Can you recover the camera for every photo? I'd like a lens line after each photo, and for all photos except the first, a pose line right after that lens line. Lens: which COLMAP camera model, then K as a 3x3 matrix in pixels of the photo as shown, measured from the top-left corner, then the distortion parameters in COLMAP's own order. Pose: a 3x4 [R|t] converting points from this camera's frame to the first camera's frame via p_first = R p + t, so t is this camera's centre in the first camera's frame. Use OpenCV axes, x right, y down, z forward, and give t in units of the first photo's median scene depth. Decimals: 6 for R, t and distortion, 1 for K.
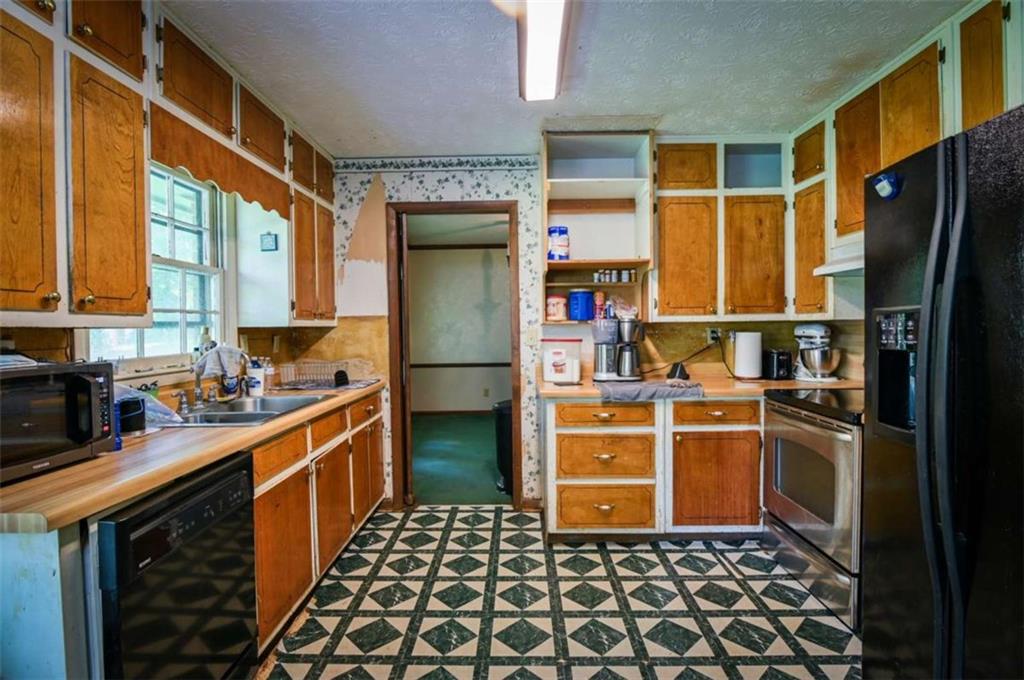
lens RADIAL K [[500.1, 0, 512.0], [0, 500.1, 340.0], [0, 0, 1]] dist [0.000636, -0.000043]
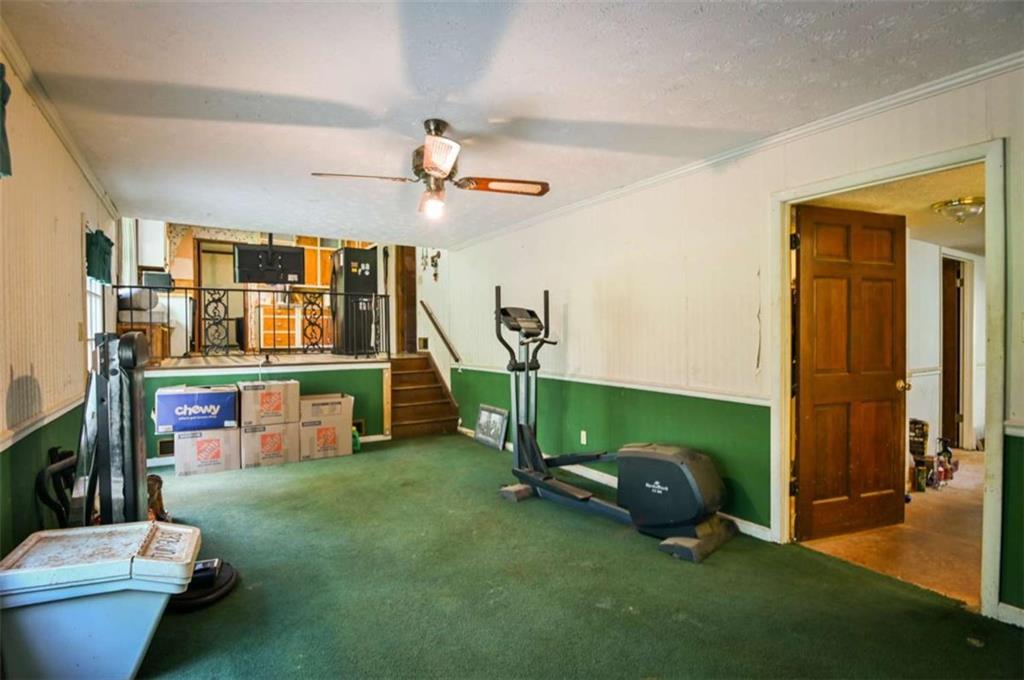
lens RADIAL K [[500.1, 0, 512.0], [0, 500.1, 340.0], [0, 0, 1]] dist [0.000636, -0.000043]
pose [[0.834173, 0.005572, 0.551475, -0.306304], [0.005906, 0.999801, -0.019035, 0.348352], [-0.551471, 0.019136, 0.833975, -2.246560]]
